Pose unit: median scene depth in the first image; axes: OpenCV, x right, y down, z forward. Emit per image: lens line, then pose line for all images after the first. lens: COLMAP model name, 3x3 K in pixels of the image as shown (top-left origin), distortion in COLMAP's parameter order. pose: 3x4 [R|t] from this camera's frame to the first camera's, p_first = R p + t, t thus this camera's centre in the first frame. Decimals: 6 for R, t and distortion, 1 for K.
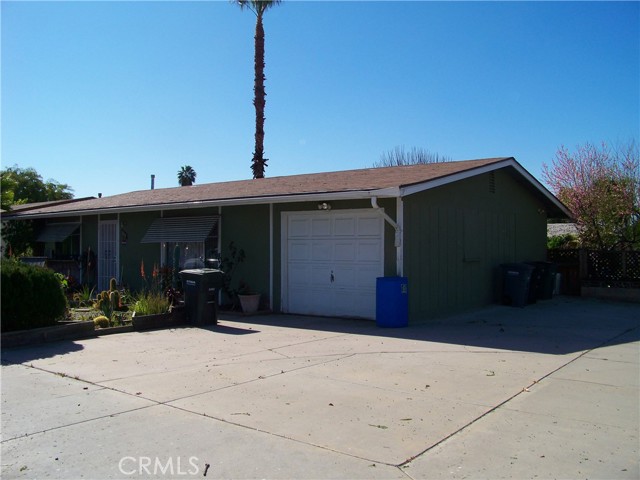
lens RADIAL K [[623.3, 0, 321.1], [0, 623.3, 255.2], [0, 0, 1]] dist [-0.189522, 0.009703]
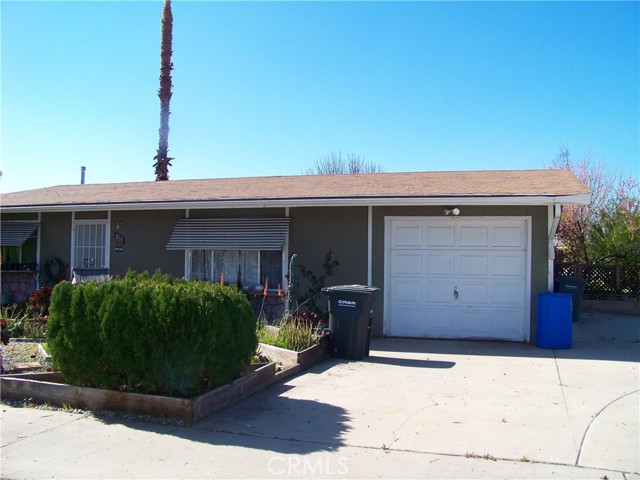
lens RADIAL K [[623.3, 0, 321.1], [0, 623.3, 255.2], [0, 0, 1]] dist [-0.189522, 0.009703]
pose [[0.943038, 0.014887, 0.332353, -0.327273], [-0.009050, 0.999777, -0.019105, -0.000172], [-0.332563, 0.015009, 0.942962, 0.180200]]
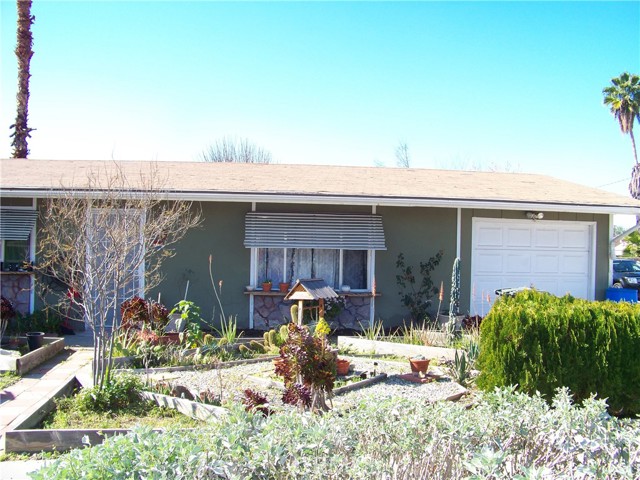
lens RADIAL K [[609.5, 0, 320.0], [0, 609.5, 240.0], [0, 0, 1]] dist [-0.066599, 0.004496]
pose [[0.724335, 0.017712, 0.689221, -0.628705], [-0.010240, 0.999836, -0.014933, -0.018238], [-0.689372, 0.003759, 0.724397, 0.402575]]
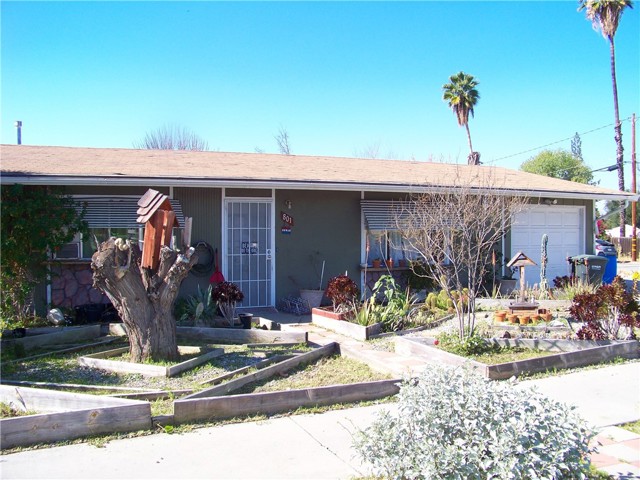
lens RADIAL K [[606.8, 0, 320.0], [0, 606.8, 240.0], [0, 0, 1]] dist [-0.110185, -0.000546]
pose [[0.489181, -0.016881, 0.872019, -0.904920], [0.011820, 0.999849, 0.012726, -0.017200], [-0.872102, 0.004082, 0.489306, 0.593138]]
